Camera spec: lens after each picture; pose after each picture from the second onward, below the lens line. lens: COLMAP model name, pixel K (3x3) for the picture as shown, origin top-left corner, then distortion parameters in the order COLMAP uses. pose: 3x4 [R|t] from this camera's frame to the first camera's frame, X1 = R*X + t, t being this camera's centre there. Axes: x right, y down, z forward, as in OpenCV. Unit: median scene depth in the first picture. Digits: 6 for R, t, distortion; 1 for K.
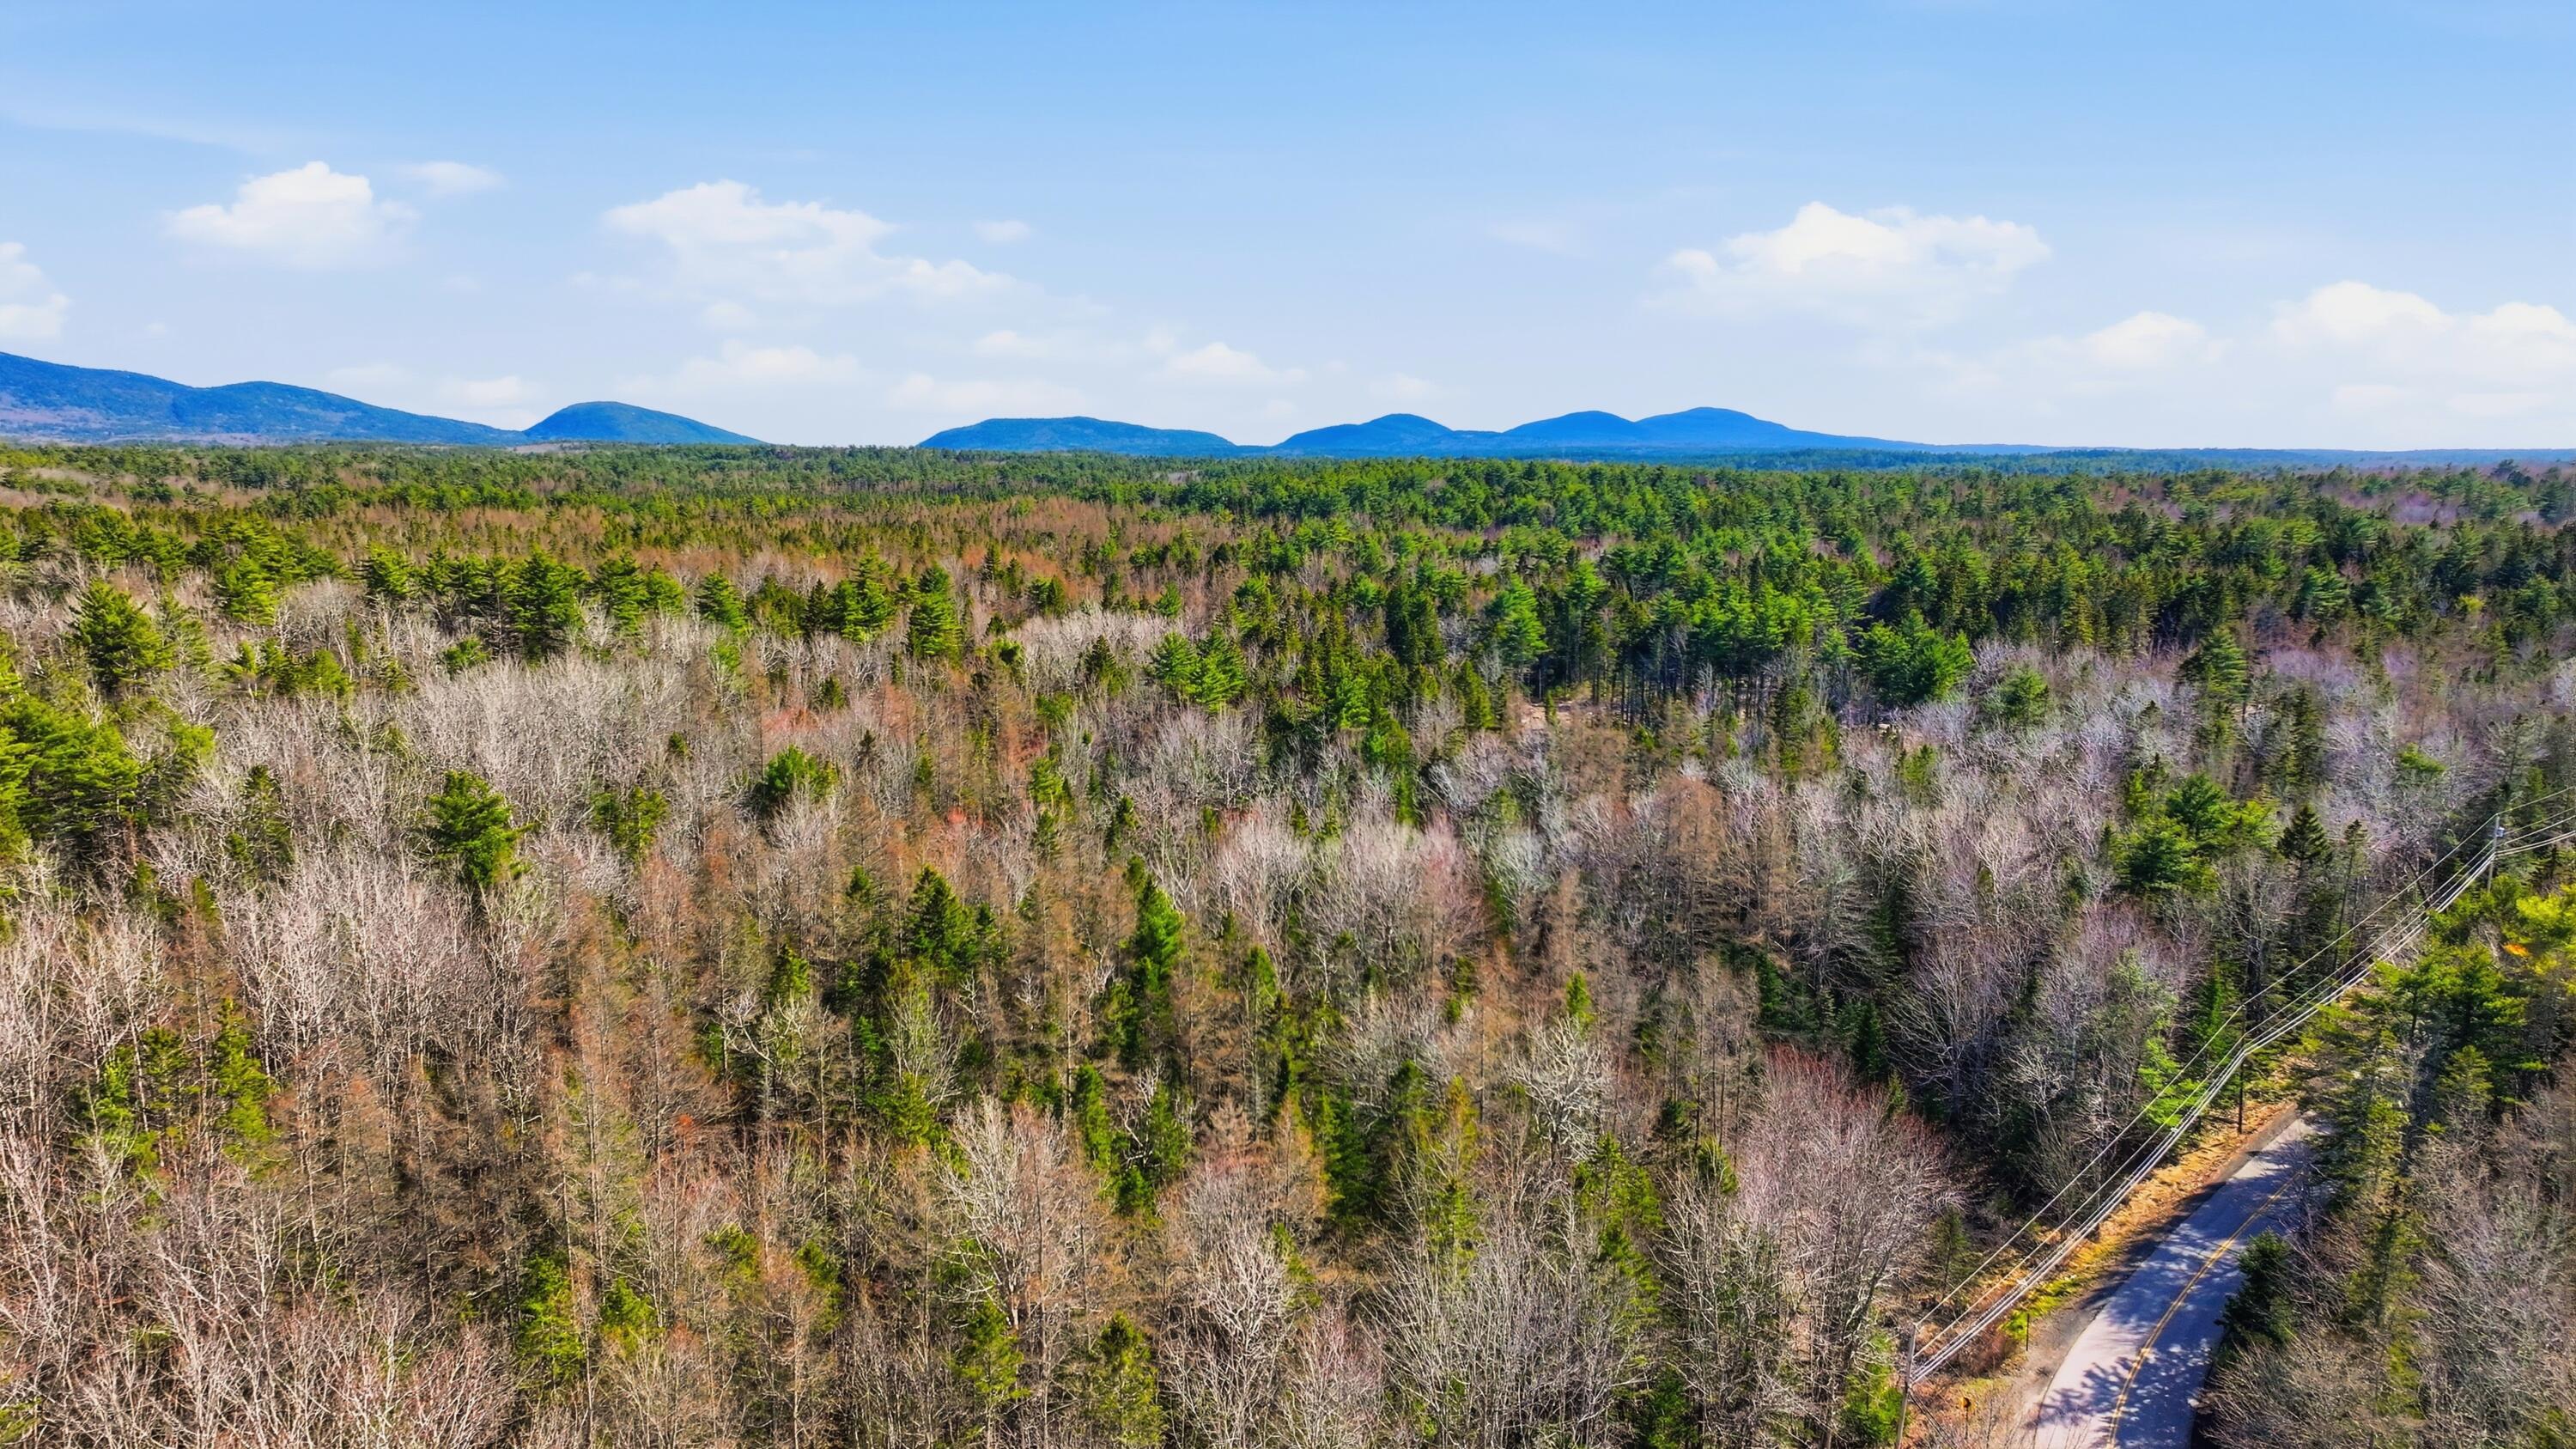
lens RADIAL K [[1781.4, 0, 1282.1], [0, 1781.4, 732.9], [0, 0, 1]] dist [-0.004478, 0.020003]
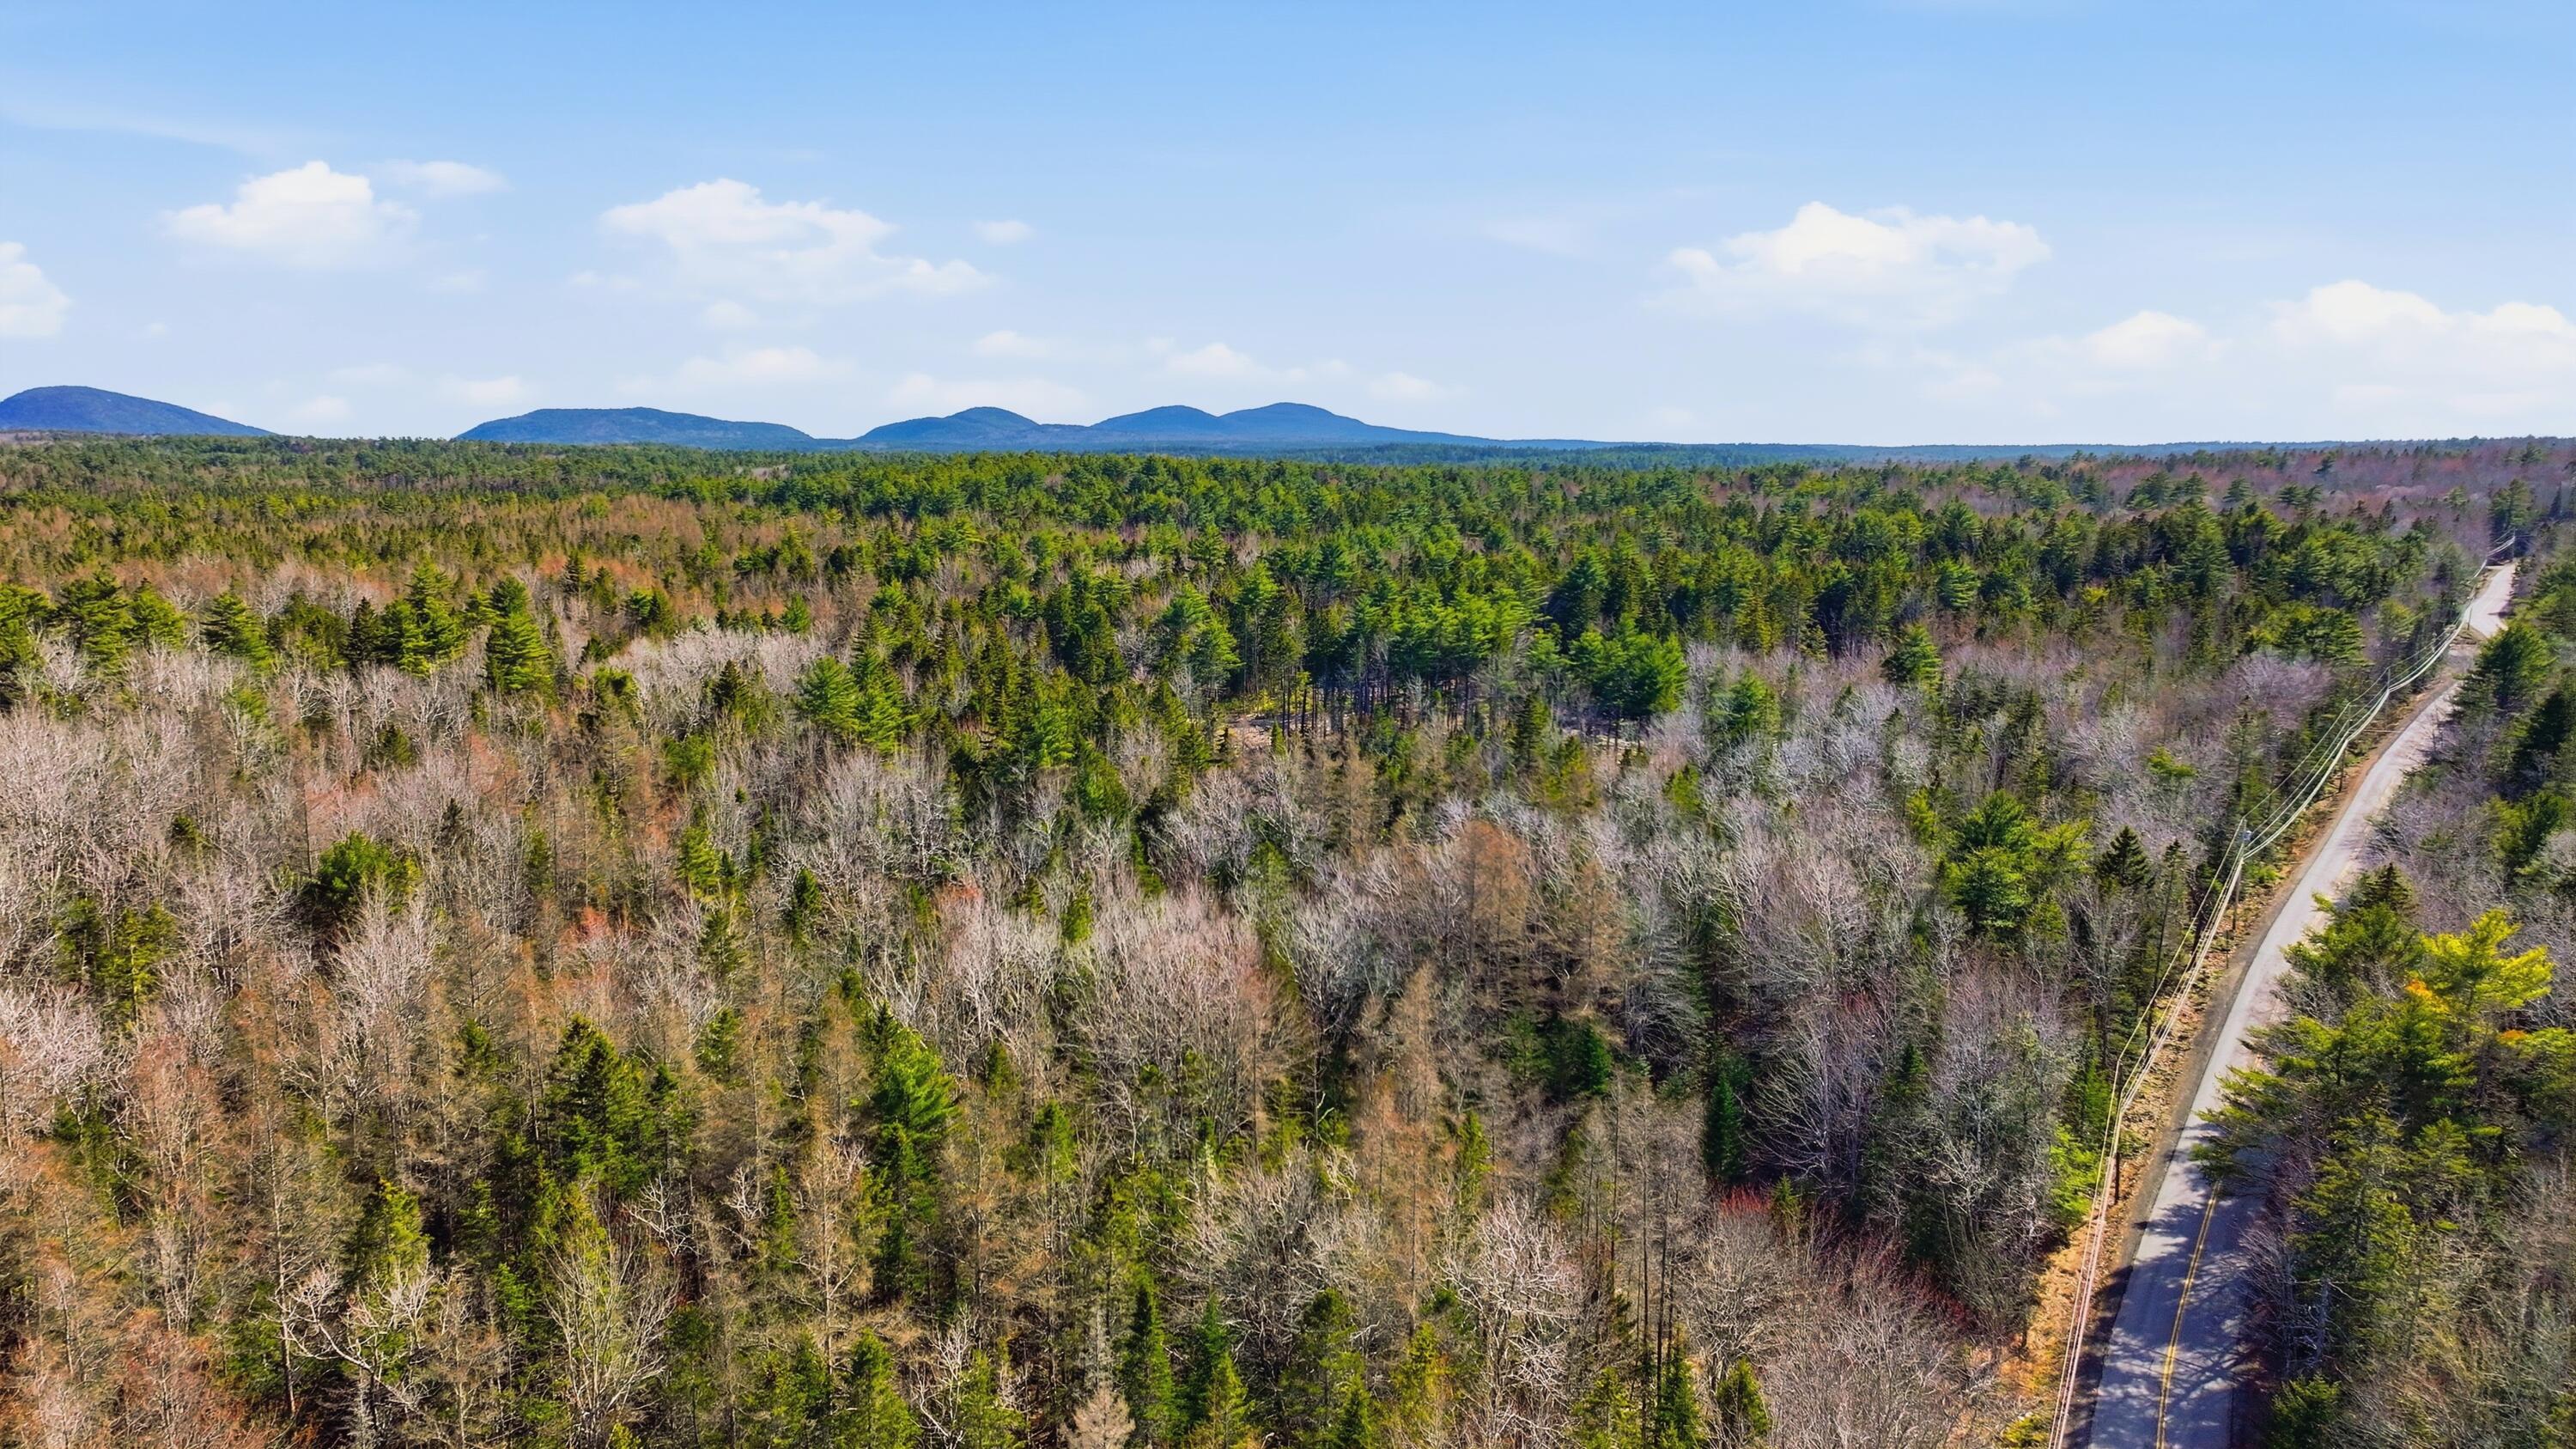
lens RADIAL K [[1781.4, 0, 1278.9], [0, 1781.4, 727.9], [0, 0, 1]] dist [-0.004478, 0.020003]
pose [[0.974074, -0.034045, 0.223653, -0.041959], [0.033878, 0.999415, 0.004584, -0.019637], [-0.223678, 0.003111, 0.974658, 0.120660]]
